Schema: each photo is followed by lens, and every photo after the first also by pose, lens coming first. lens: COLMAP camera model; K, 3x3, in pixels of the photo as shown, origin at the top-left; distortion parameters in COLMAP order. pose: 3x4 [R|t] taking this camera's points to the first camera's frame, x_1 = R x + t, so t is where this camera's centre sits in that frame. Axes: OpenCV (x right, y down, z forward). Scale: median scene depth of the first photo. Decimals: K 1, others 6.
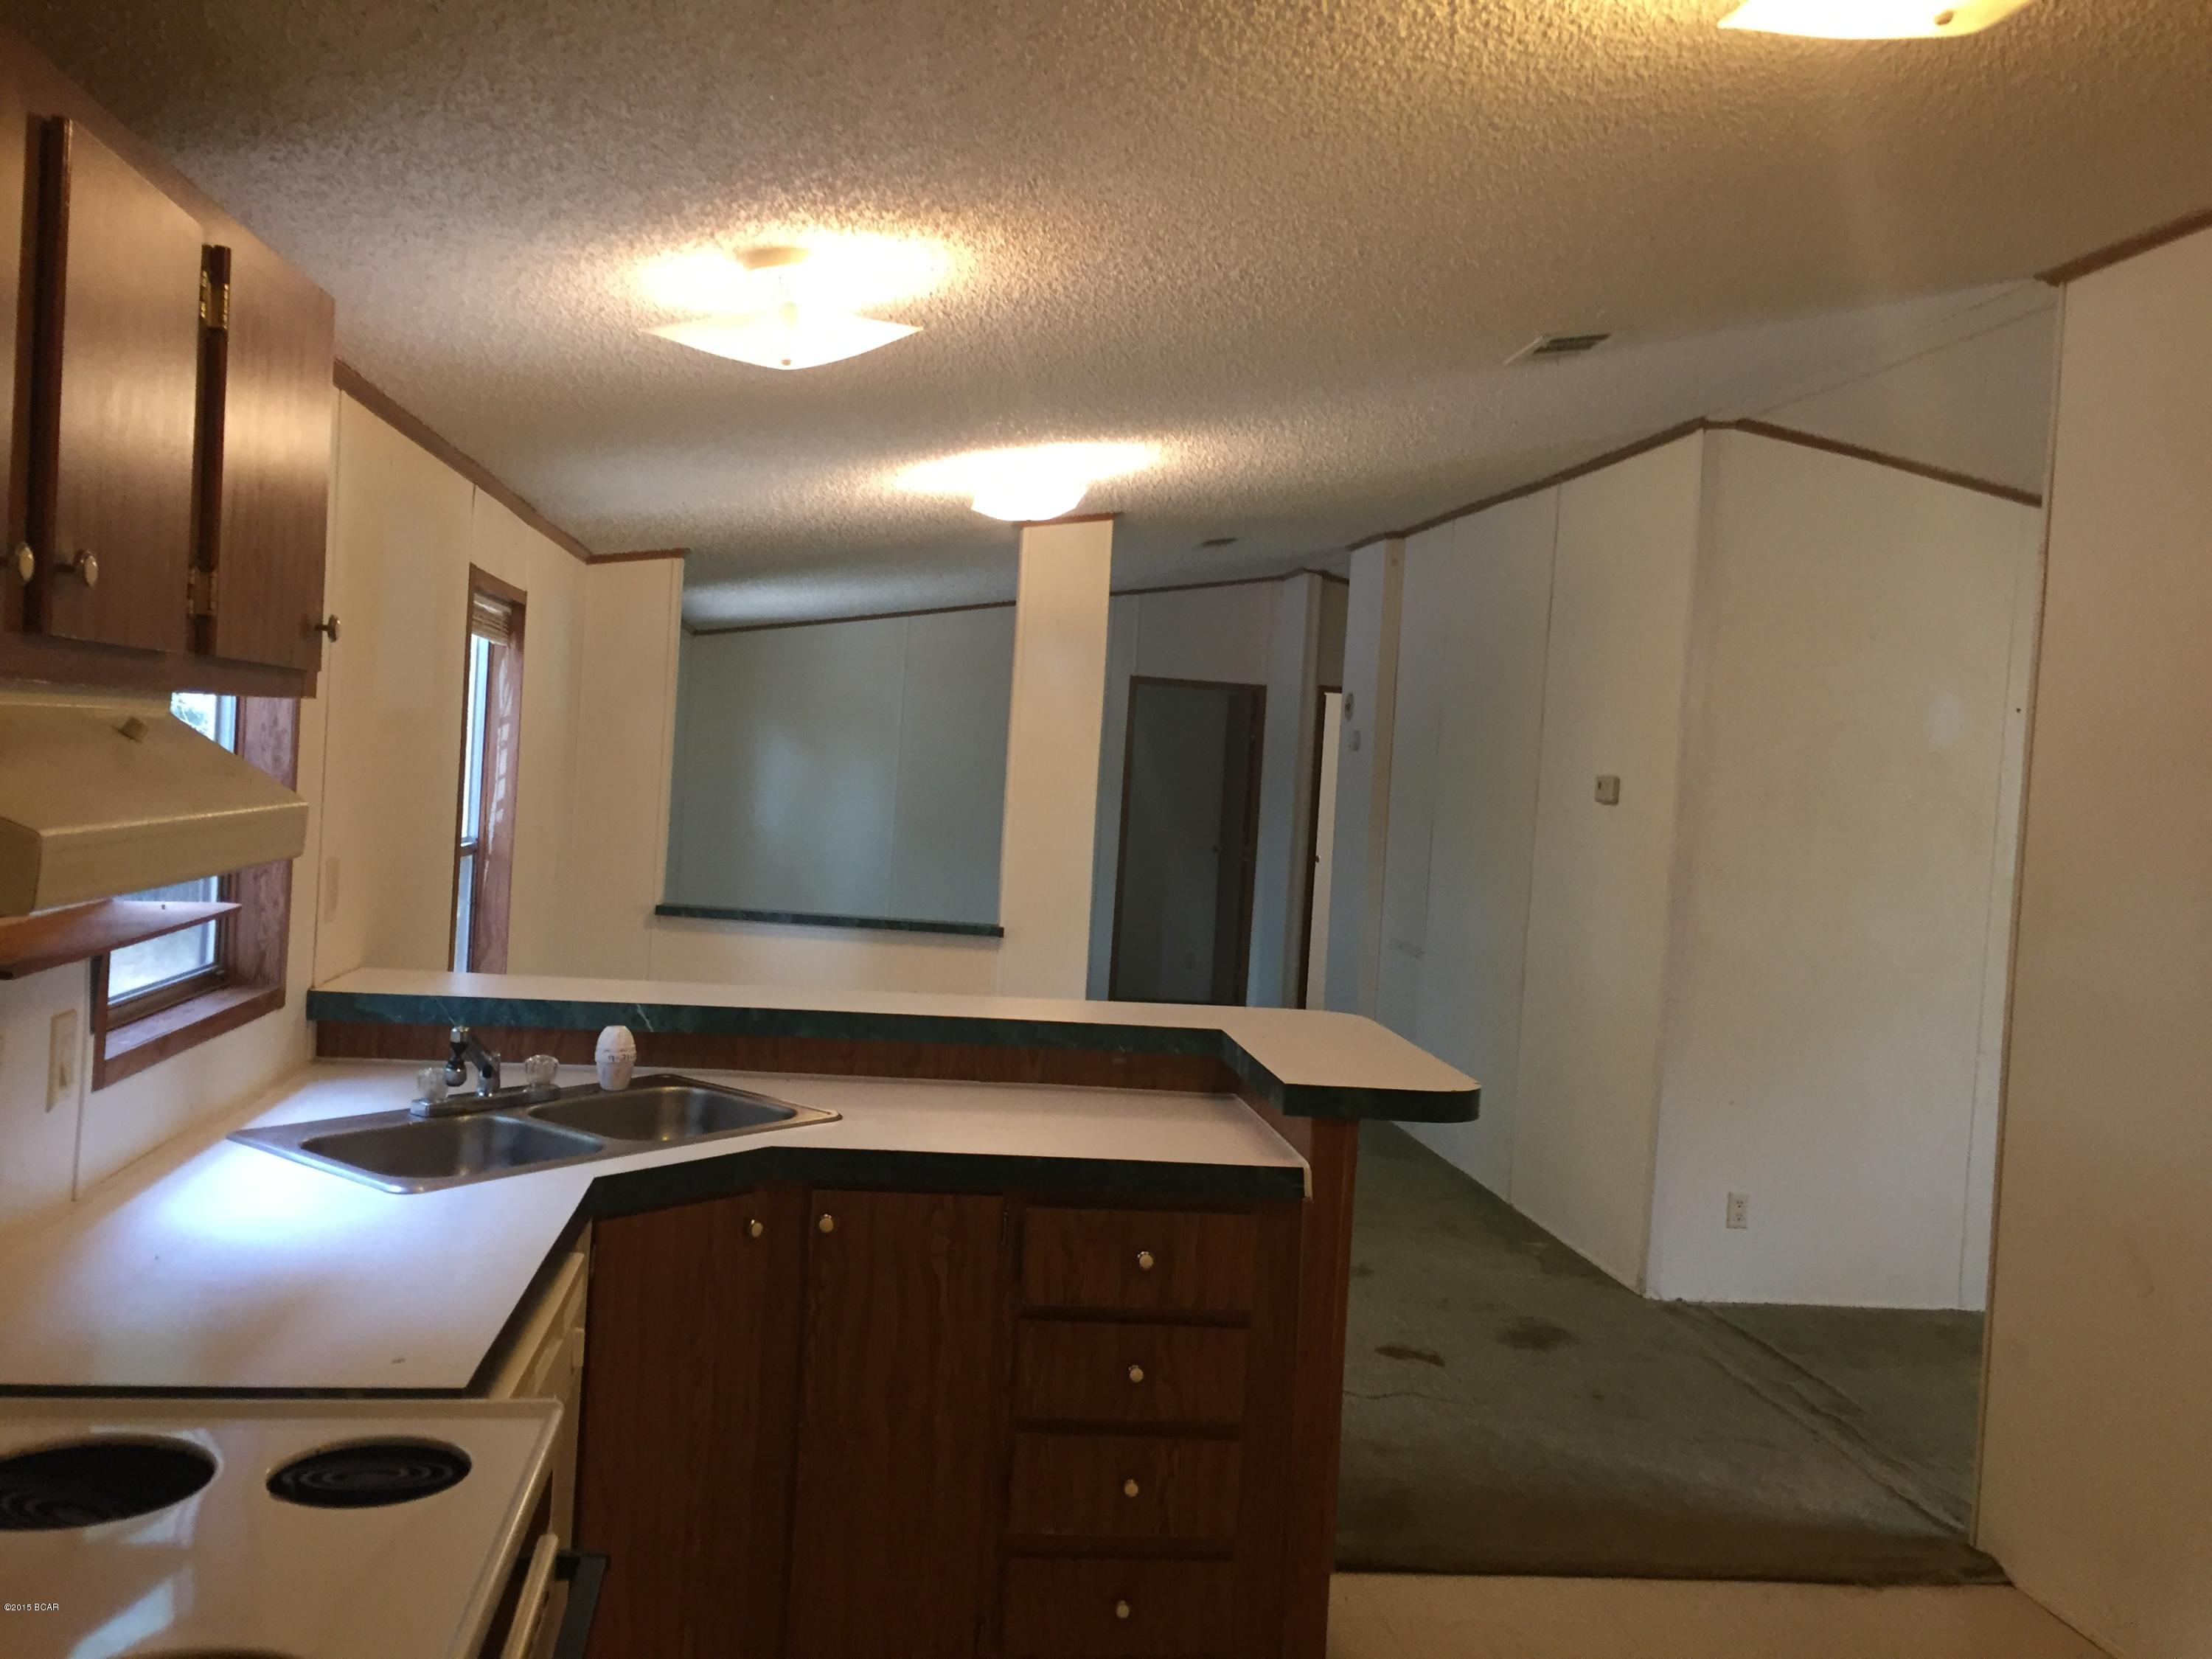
lens RADIAL K [[1877.6, 0, 1106.0], [0, 1877.6, 829.5], [0, 0, 1]] dist [0.000023, -0.000071]
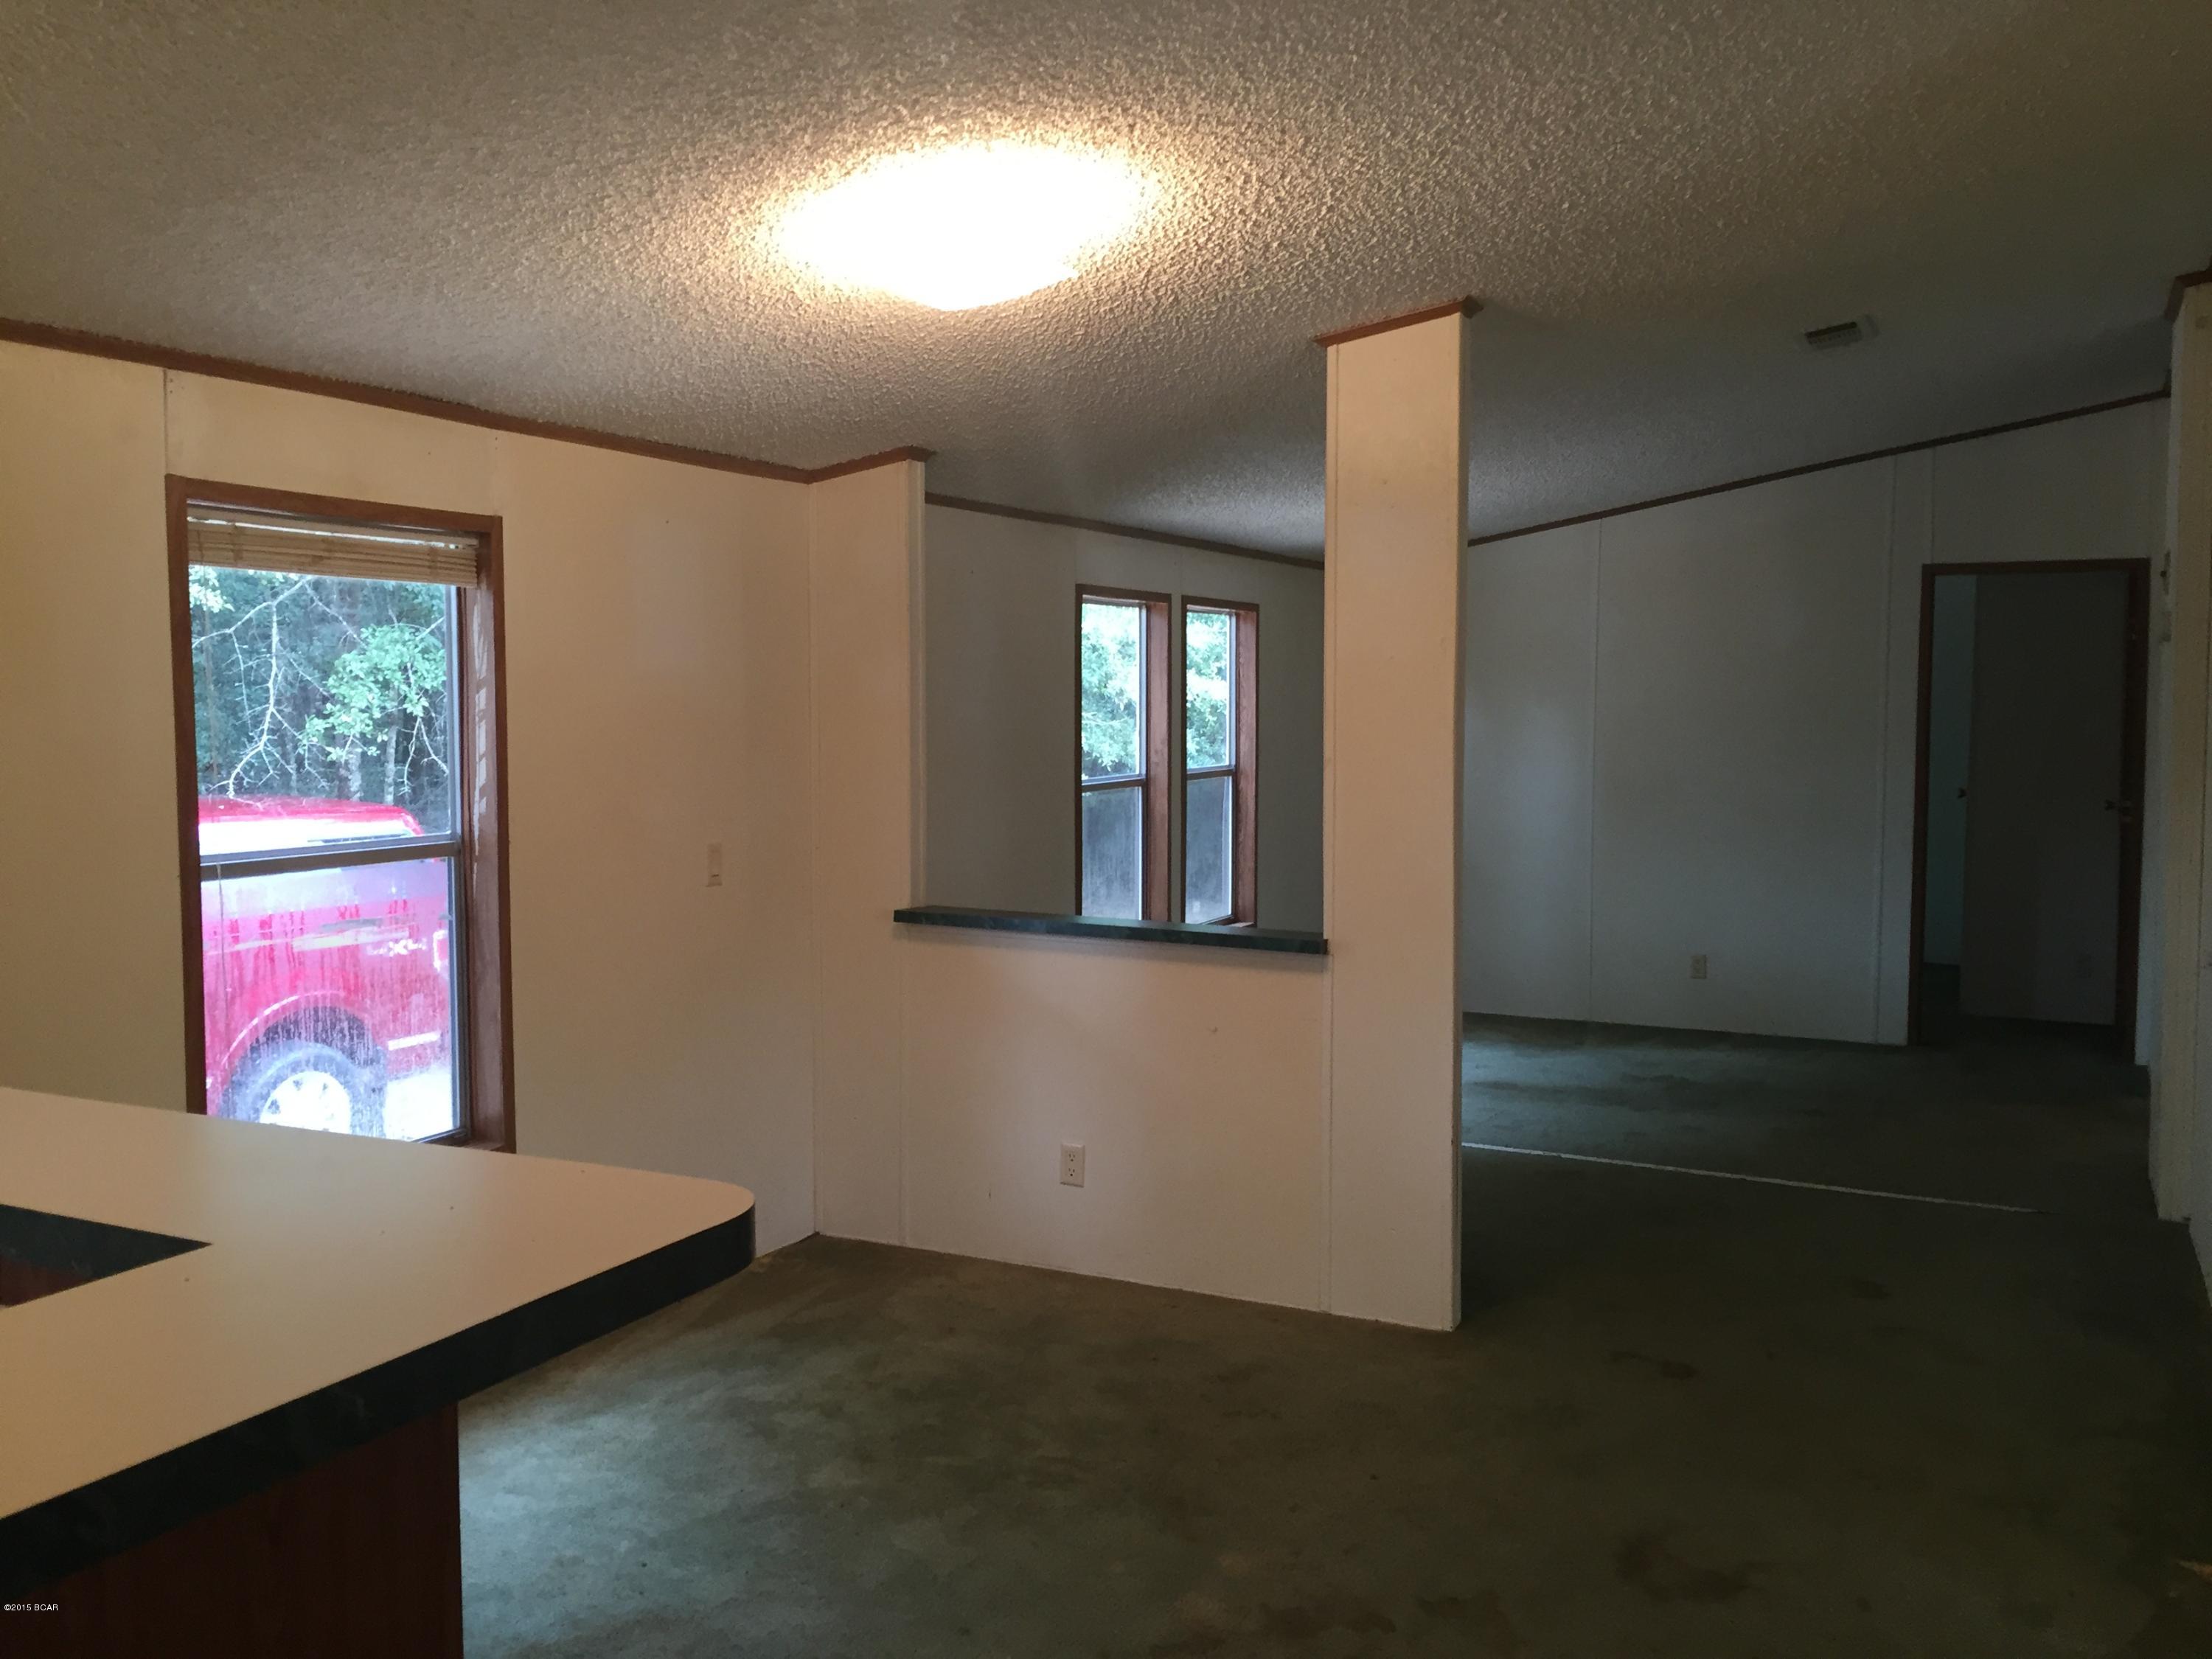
lens RADIAL K [[1847.5, 0, 1106.0], [0, 1847.5, 829.5], [0, 0, 1]] dist [0.006085, 0.000813]
pose [[0.826209, -0.022016, -0.562933, 0.265240], [0.031969, 0.999458, 0.007832, 0.004030], [0.562456, -0.024468, 0.826465, 0.410459]]
